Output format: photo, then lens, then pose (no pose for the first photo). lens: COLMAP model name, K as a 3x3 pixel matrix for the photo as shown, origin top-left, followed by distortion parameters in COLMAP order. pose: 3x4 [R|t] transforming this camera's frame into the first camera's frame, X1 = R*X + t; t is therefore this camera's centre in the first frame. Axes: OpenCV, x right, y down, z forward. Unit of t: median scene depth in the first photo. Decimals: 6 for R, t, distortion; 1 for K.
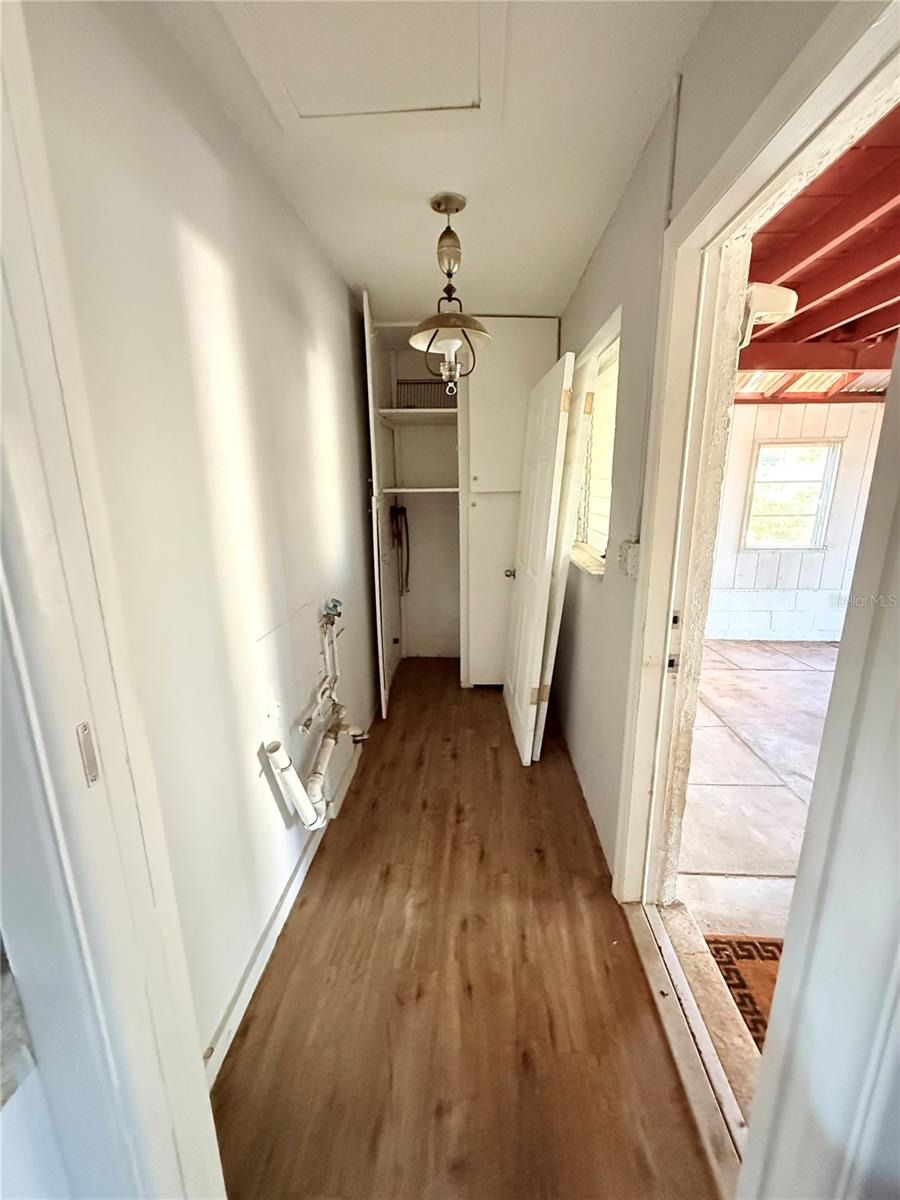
lens RADIAL K [[481.6, 0, 454.6], [0, 481.6, 599.8], [0, 0, 1]] dist [-0.000093, 0.000210]
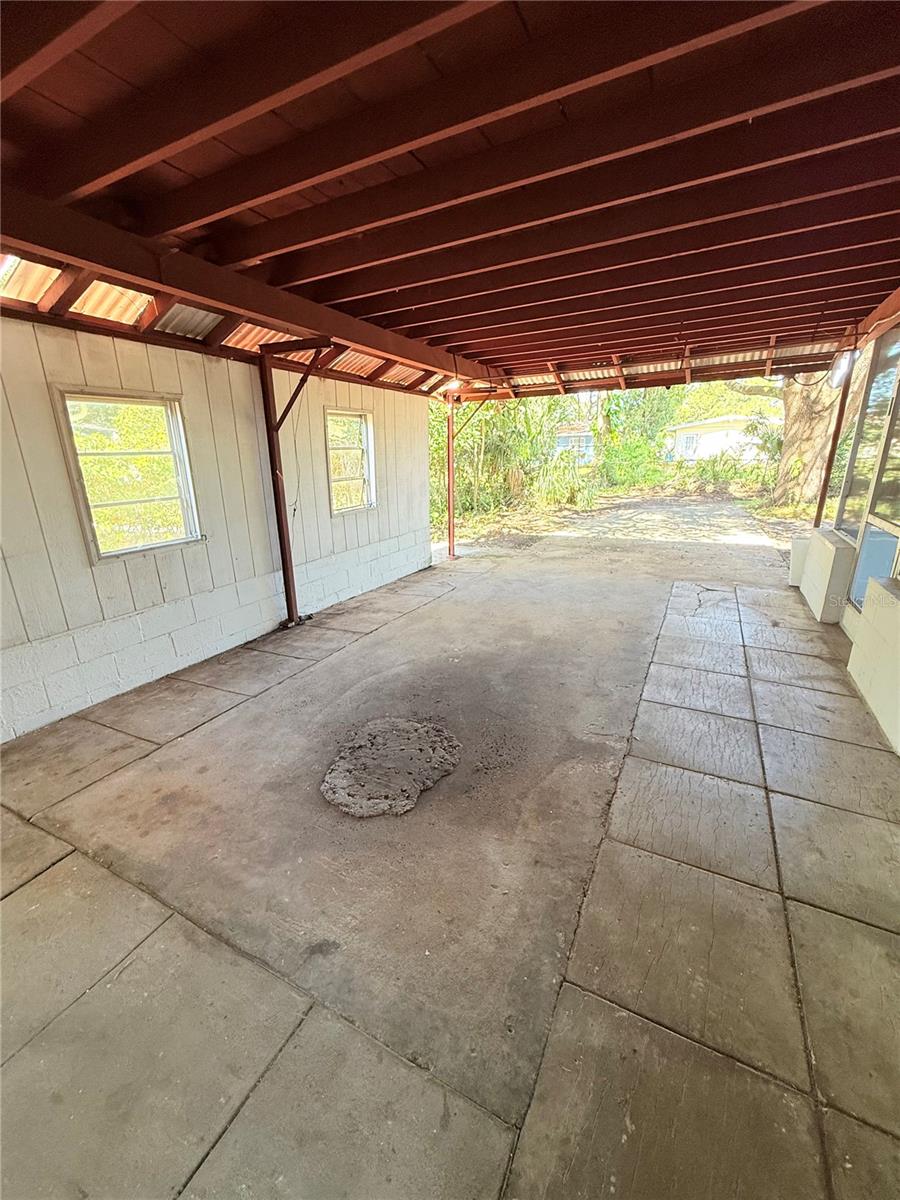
lens RADIAL K [[481.6, 0, 454.6], [0, 481.6, 599.8], [0, 0, 1]] dist [-0.000093, 0.000210]
pose [[0.396987, -0.271962, 0.876606, 0.219121], [0.231450, 0.953889, 0.191122, -0.069890], [-0.888162, 0.127018, 0.441627, 0.309547]]
